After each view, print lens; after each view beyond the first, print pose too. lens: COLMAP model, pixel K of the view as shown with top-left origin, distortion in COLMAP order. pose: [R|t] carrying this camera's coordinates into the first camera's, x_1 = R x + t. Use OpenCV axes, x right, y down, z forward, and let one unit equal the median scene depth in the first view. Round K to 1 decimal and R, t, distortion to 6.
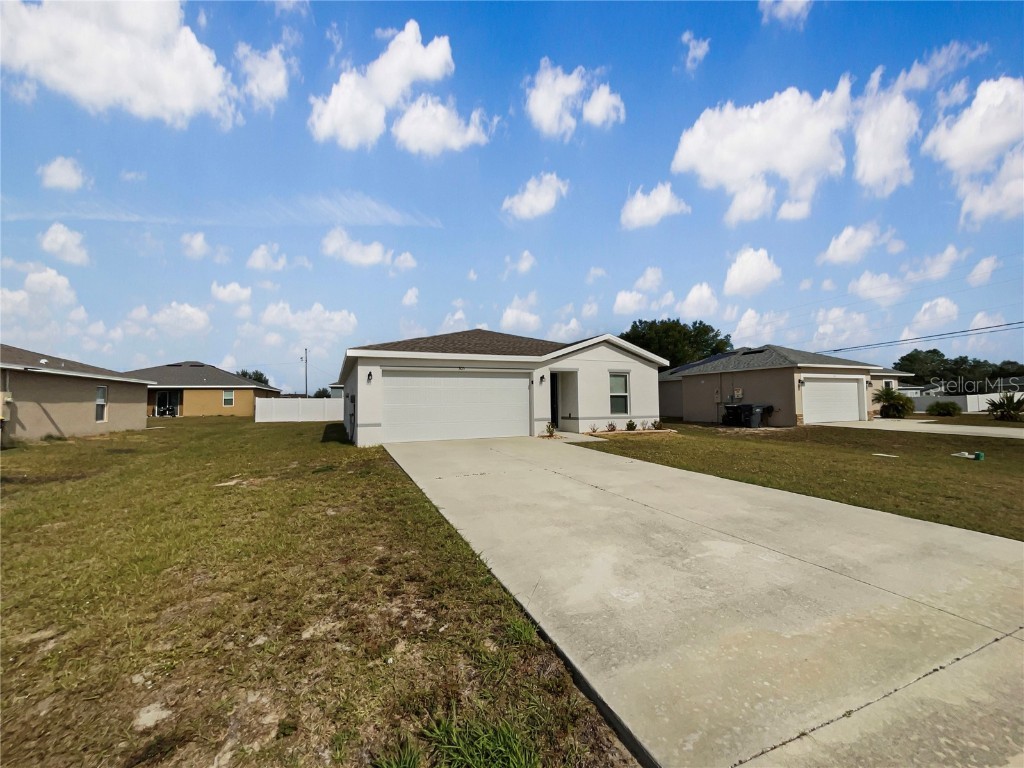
lens RADIAL K [[411.8, 0, 512.0], [0, 411.8, 384.0], [0, 0, 1]] dist [0.000215, -0.000009]
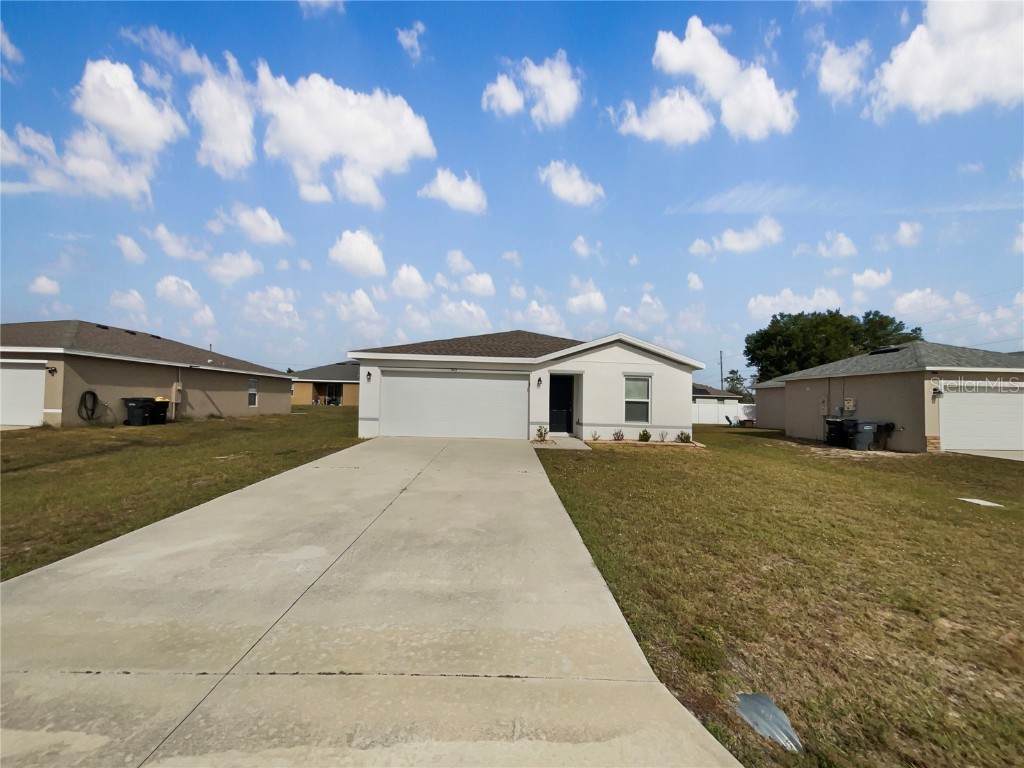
lens RADIAL K [[411.8, 0, 512.0], [0, 411.8, 384.0], [0, 0, 1]] dist [0.000215, -0.000009]
pose [[0.931577, 0.022543, -0.362845, 0.340171], [-0.022390, 0.999739, 0.004627, -0.008183], [0.362854, 0.003814, 0.931838, 0.061733]]
